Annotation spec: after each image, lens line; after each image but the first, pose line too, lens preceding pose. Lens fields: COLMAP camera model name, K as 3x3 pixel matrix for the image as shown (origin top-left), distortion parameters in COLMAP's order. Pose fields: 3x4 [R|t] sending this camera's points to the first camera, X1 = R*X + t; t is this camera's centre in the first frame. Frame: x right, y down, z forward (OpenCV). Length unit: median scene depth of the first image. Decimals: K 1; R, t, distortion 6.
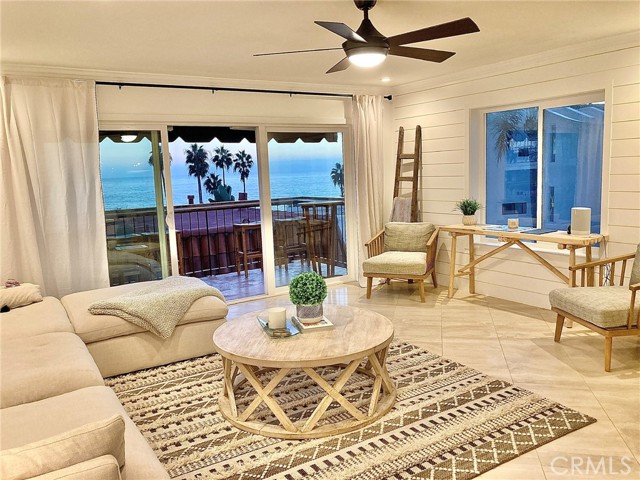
lens RADIAL K [[524.8, 0, 324.5], [0, 524.8, 243.1], [0, 0, 1]] dist [0.026470, -0.015867]
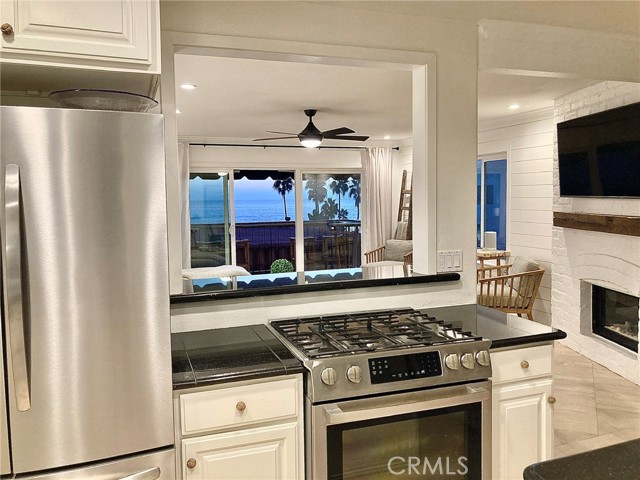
lens RADIAL K [[516.5, 0, 332.2], [0, 516.5, 239.0], [0, 0, 1]] dist [0.056197, -0.003061]
pose [[0.977099, 0.042224, -0.208554, 0.366417], [-0.053740, 0.997309, -0.049865, 0.048067], [0.205887, 0.059931, 0.976739, -0.489094]]
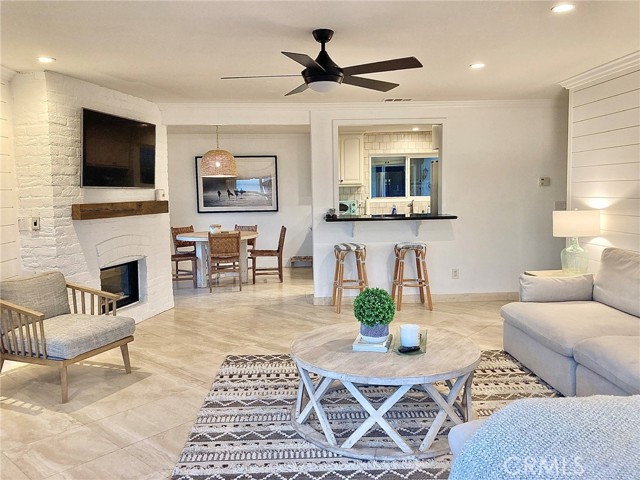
lens RADIAL K [[524.8, 0, 324.5], [0, 524.8, 243.1], [0, 0, 1]] dist [0.026470, -0.015867]
pose [[-0.871836, 0.000650, 0.489797, -0.314420], [0.117647, 0.971002, 0.208122, -0.174882], [-0.475459, 0.239072, -0.846631, 1.365761]]
